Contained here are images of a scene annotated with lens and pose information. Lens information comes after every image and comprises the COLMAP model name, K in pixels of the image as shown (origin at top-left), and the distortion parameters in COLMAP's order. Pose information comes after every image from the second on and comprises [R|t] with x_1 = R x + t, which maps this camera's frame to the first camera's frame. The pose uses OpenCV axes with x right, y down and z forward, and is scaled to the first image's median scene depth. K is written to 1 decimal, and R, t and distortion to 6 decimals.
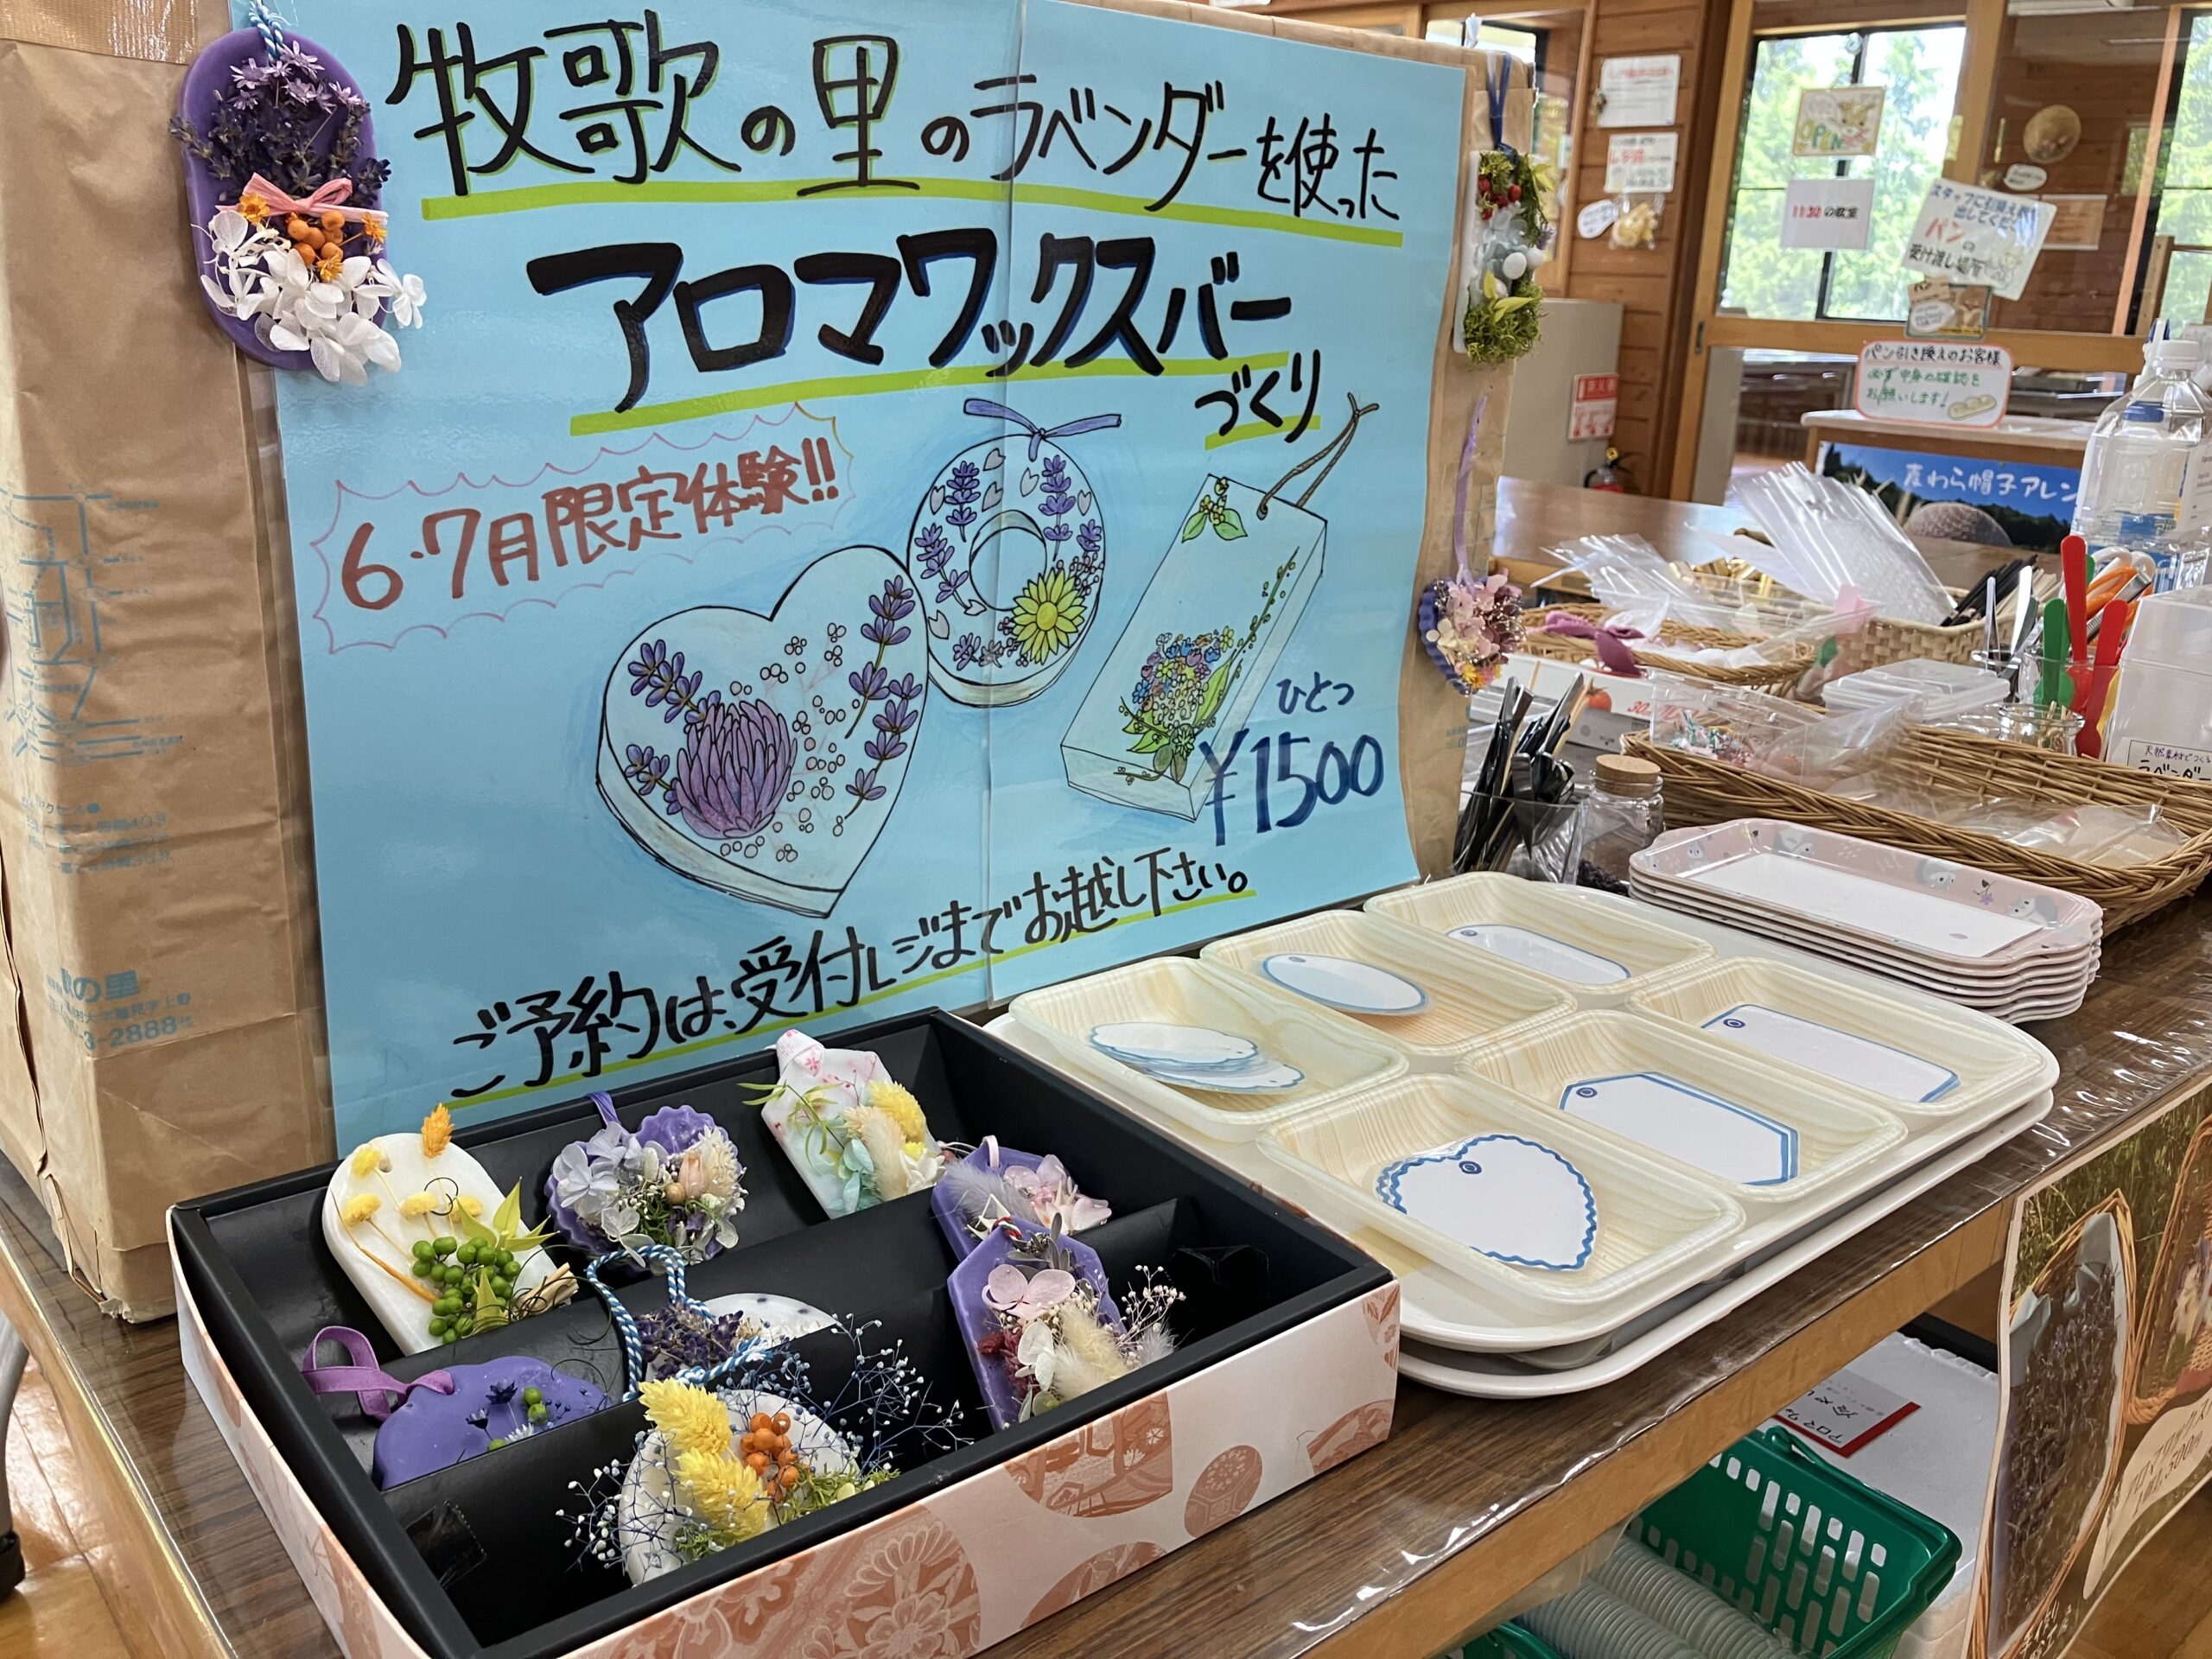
lens RADIAL K [[1776.0, 0, 1106.0], [0, 1776.0, 829.5], [0, 0, 1]] dist [0.041562, -0.180994]
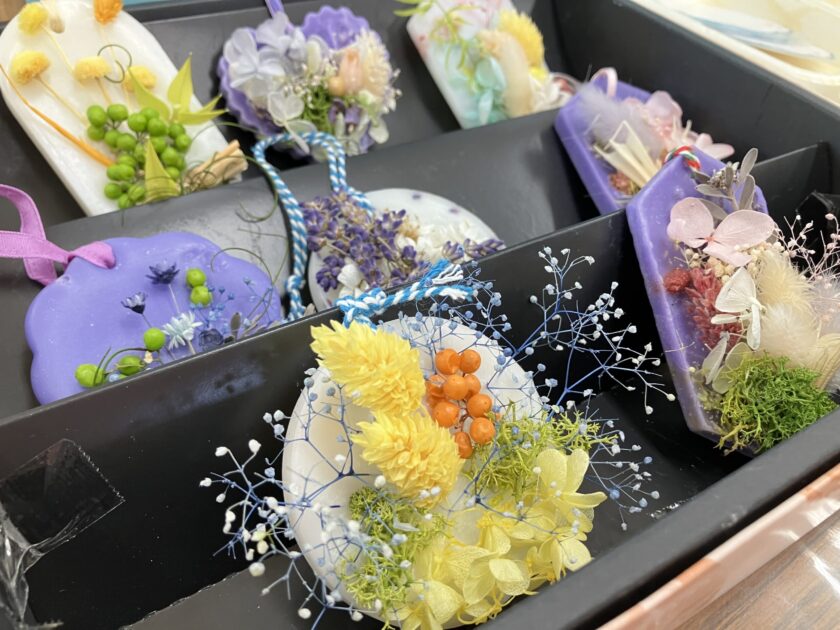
lens RADIAL K [[674.4, 0, 420.0], [0, 674.4, 315.0], [0, 0, 1]] dist [0.041562, -0.180994]
pose [[0.991591, 0.122804, -0.040823, -0.165726], [-0.090531, 0.883675, 0.459263, 0.140780], [0.092473, -0.451706, 0.887362, 0.607831]]
